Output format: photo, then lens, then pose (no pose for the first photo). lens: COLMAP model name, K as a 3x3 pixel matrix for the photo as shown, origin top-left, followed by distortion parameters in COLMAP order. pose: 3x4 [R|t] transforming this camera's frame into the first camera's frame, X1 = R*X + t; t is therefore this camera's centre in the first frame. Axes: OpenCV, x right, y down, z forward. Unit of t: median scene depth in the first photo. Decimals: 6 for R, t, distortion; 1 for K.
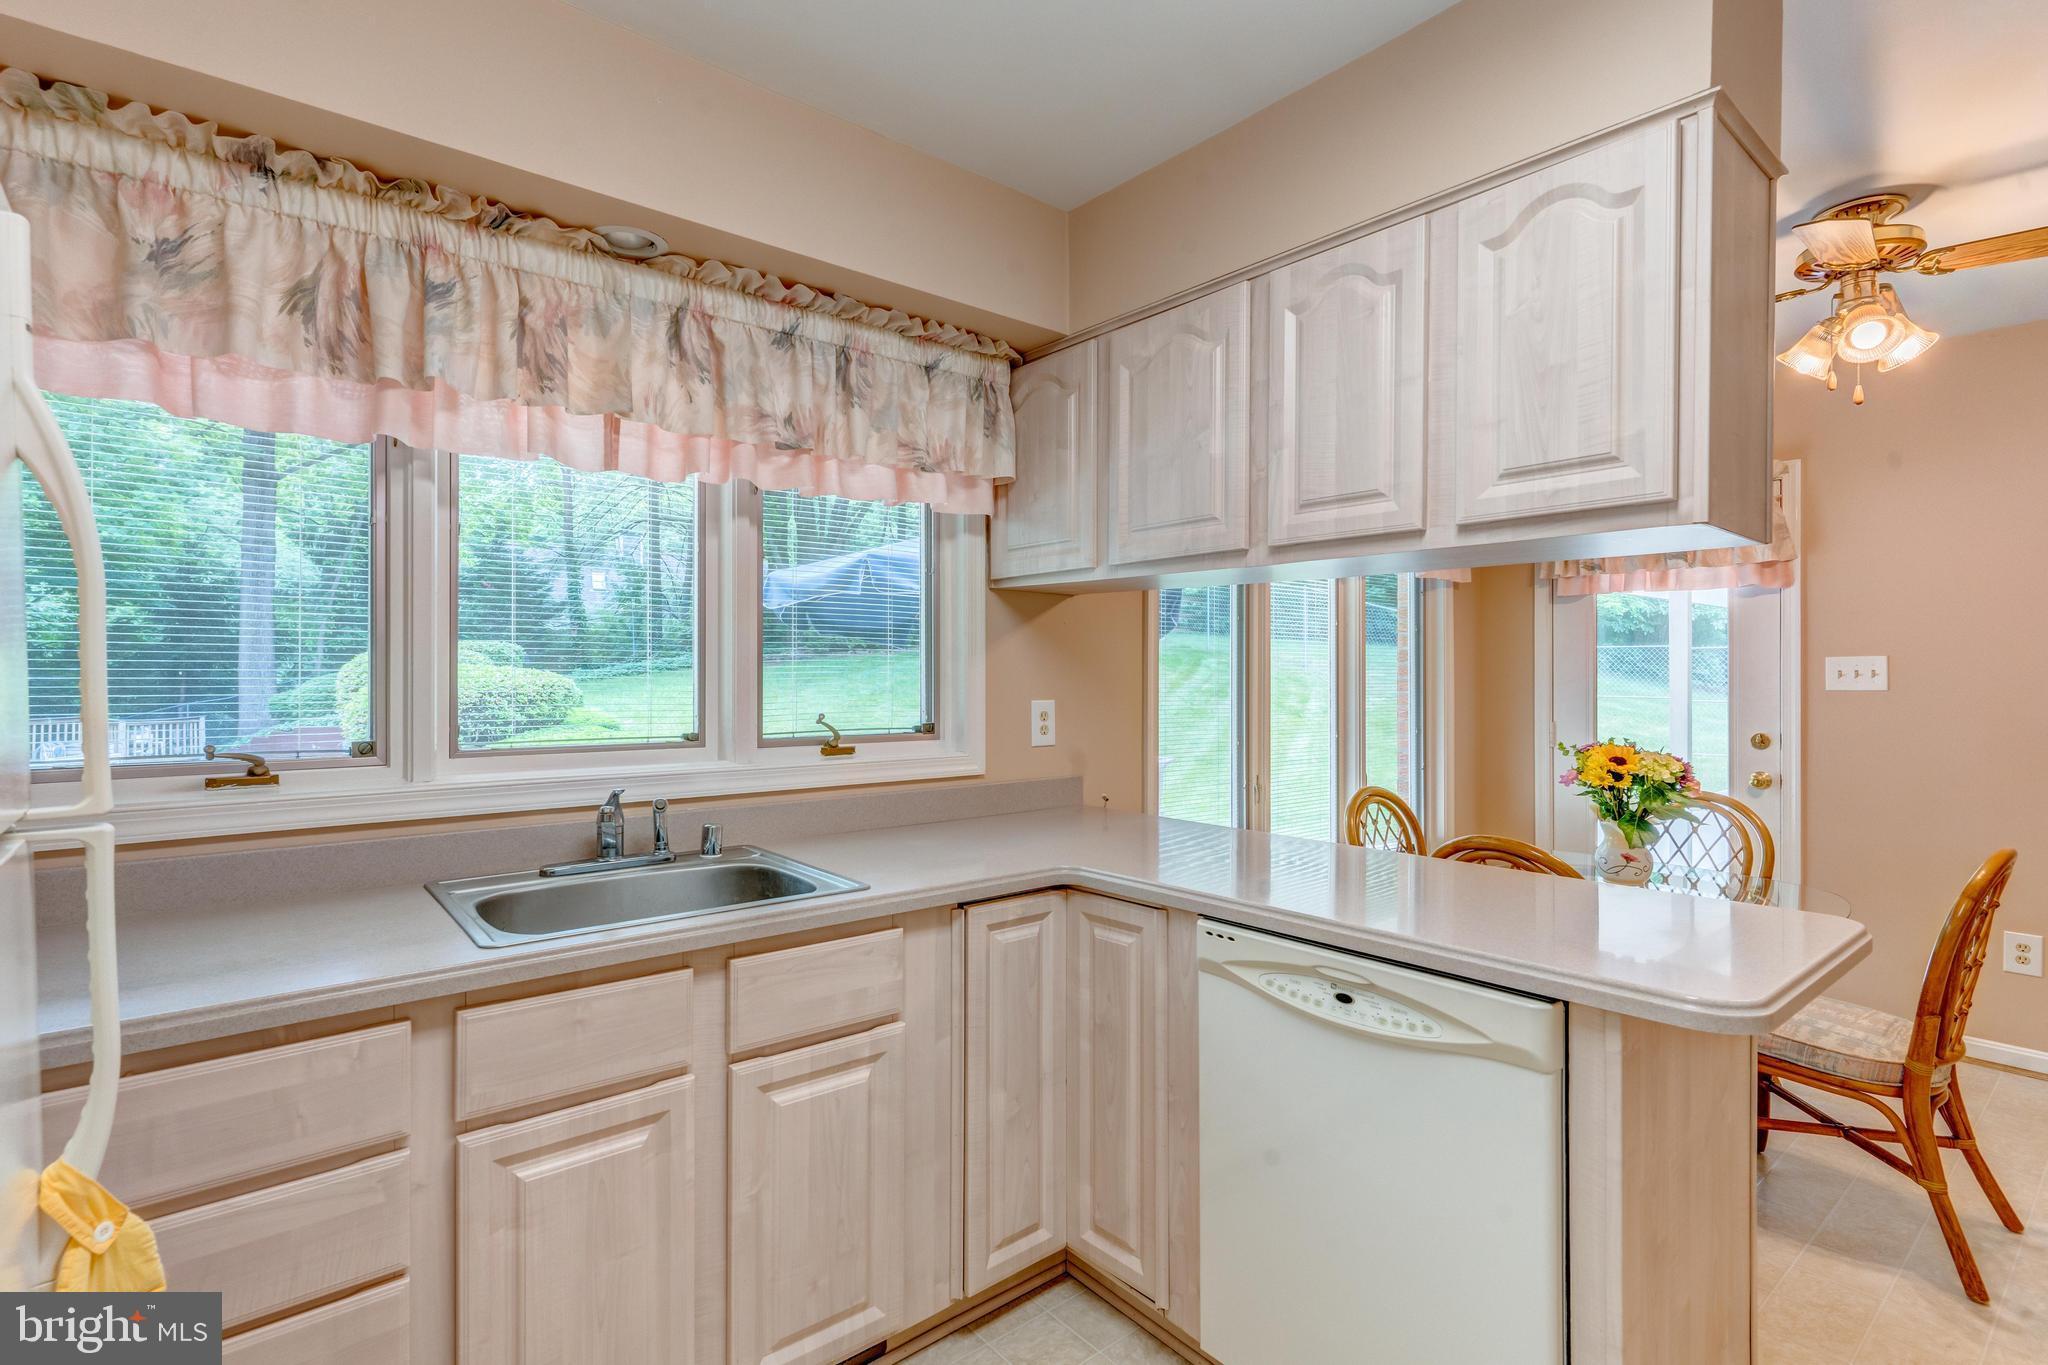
lens RADIAL K [[978.8, 0, 1015.9], [0, 978.8, 678.9], [0, 0, 1]] dist [0.003735, -0.000218]
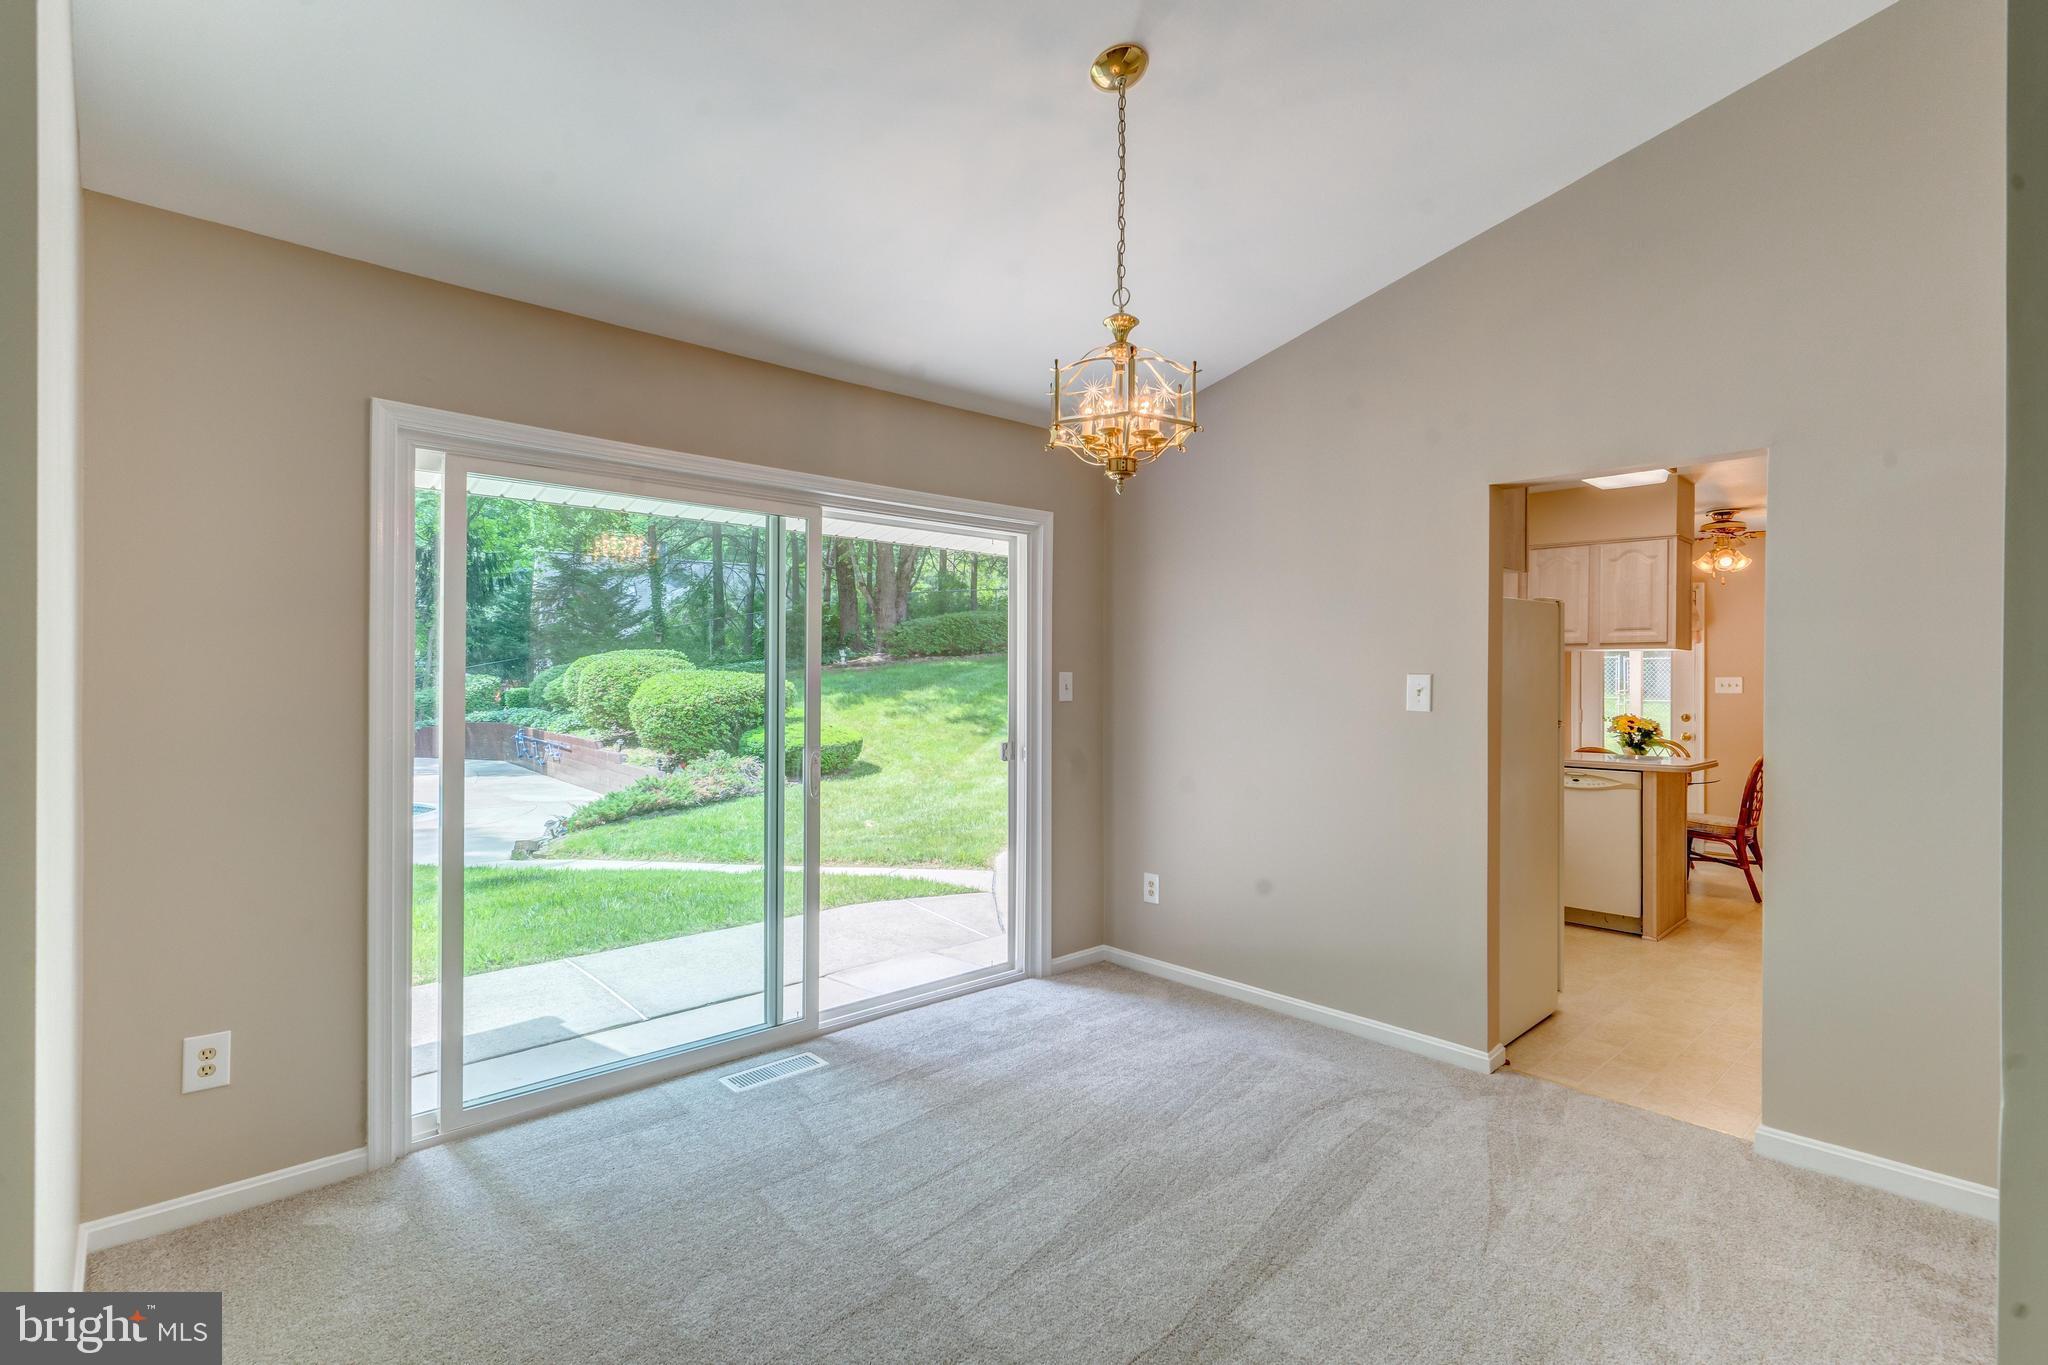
lens RADIAL K [[978.8, 0, 1031.5], [0, 978.8, 679.0], [0, 0, 1]] dist [0.003735, -0.000218]
pose [[0.997907, 0.002048, 0.064638, -1.437953], [-0.001915, 0.999996, -0.002113, -0.021172], [-0.064642, 0.001985, 0.997907, -1.862490]]
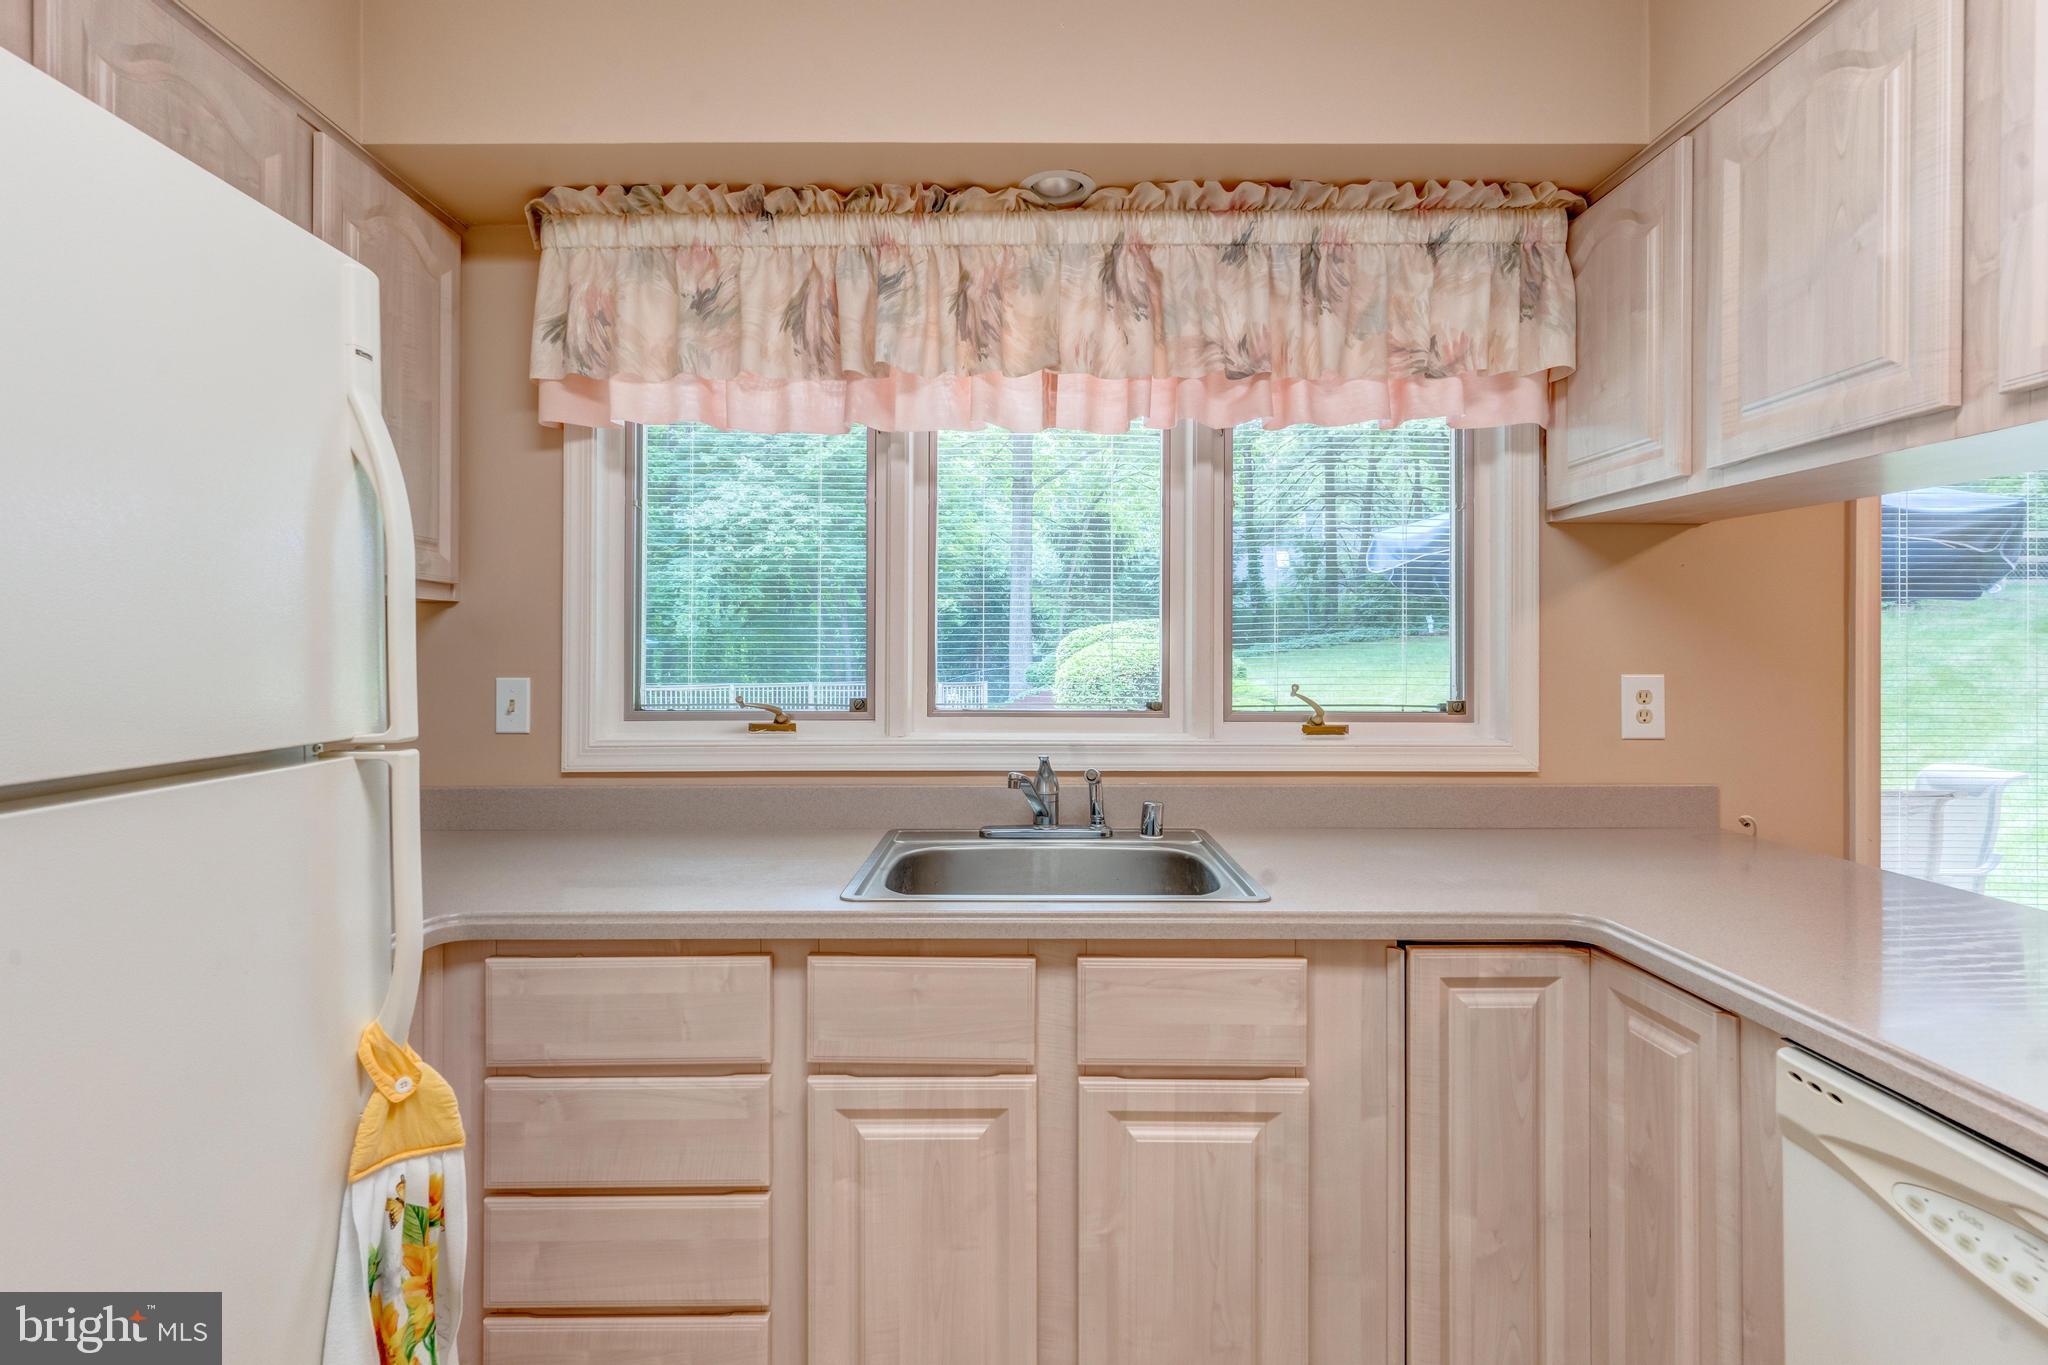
lens RADIAL K [[978.8, 0, 1016.1], [0, 978.8, 648.4], [0, 0, 1]] dist [0.003735, -0.000218]
pose [[0.773045, -0.001343, -0.634350, 0.181107], [-0.002632, 0.999982, -0.005325, 0.011478], [0.634346, 0.005786, 0.773028, 0.228551]]
